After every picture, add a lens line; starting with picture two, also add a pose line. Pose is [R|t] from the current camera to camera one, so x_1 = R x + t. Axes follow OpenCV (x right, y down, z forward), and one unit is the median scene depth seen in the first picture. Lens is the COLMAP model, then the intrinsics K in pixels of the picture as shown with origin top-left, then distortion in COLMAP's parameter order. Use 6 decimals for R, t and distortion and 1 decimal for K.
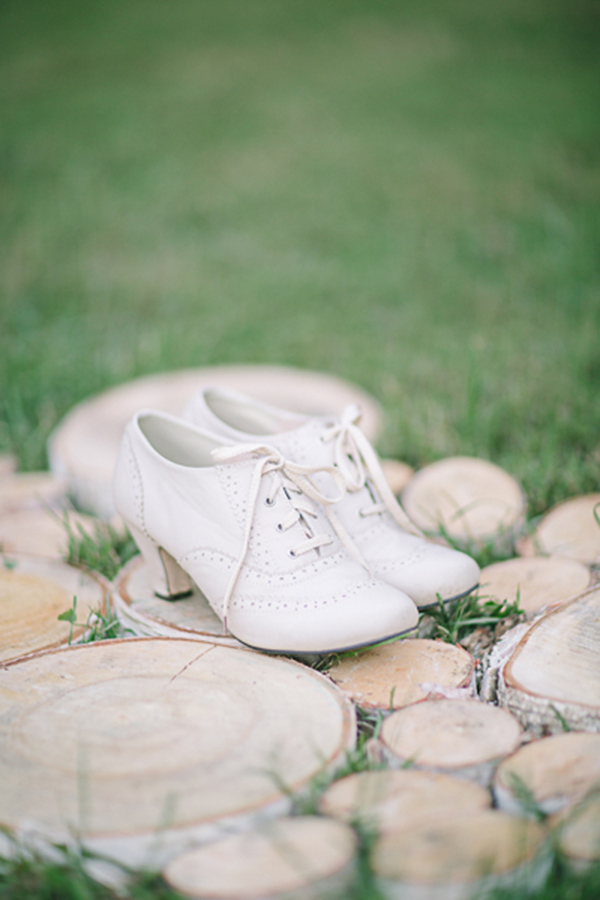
lens RADIAL K [[2264.1, 0, 300.0], [0, 2264.1, 450.0], [0, 0, 1]] dist [-0.095499, -0.907024]
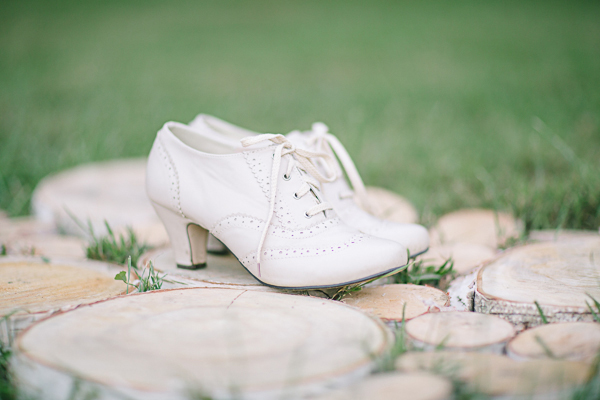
lens RADIAL K [[1509.4, 0, 300.0], [0, 1509.4, 200.0], [0, 0, 1]] dist [-0.095499, -0.907024]
pose [[0.971493, -0.004754, 0.237020, -0.212586], [0.037929, 0.990037, -0.135606, 0.154548], [-0.234014, 0.140730, 0.961994, 0.164631]]
